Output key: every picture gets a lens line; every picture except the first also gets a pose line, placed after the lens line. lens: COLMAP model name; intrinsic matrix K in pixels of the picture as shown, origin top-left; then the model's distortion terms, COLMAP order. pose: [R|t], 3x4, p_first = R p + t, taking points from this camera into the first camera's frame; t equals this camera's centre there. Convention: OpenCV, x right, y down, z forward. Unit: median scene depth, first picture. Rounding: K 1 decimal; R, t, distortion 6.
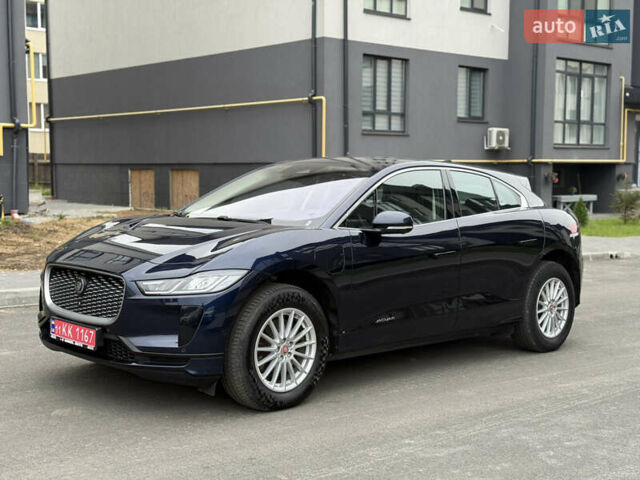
lens RADIAL K [[882.0, 0, 320.1], [0, 882.0, 241.5], [0, 0, 1]] dist [0.122348, 0.000000]
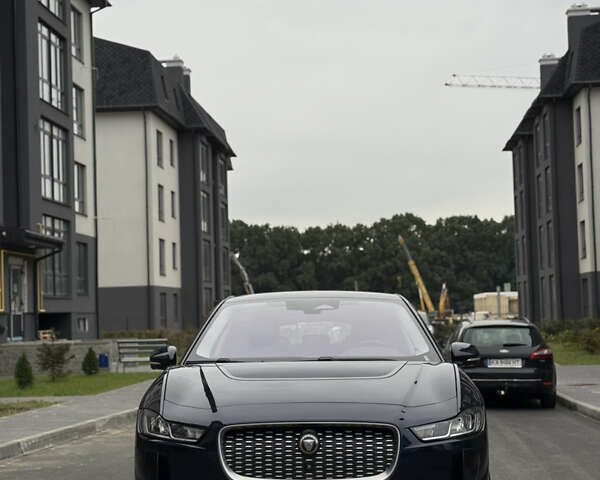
lens RADIAL K [[1094.4, 0, 301.0], [0, 1094.4, 238.7], [0, 0, 1]] dist [0.116468, 0.000000]
pose [[0.735537, 0.024475, 0.677042, -0.219815], [0.083144, 0.988532, -0.126062, -0.002451], [-0.672363, 0.149015, 0.725067, 0.055616]]
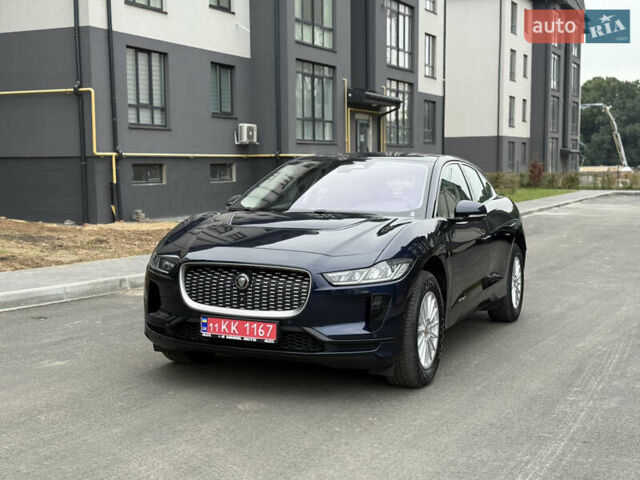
lens RADIAL K [[882.0, 0, 321.5], [0, 882.0, 241.1], [0, 0, 1]] dist [0.122348, 0.000000]
pose [[0.928680, -0.040608, 0.368653, -0.126648], [0.038314, 0.999174, 0.013546, -0.001534], [-0.368898, 0.001545, 0.929468, 0.007866]]
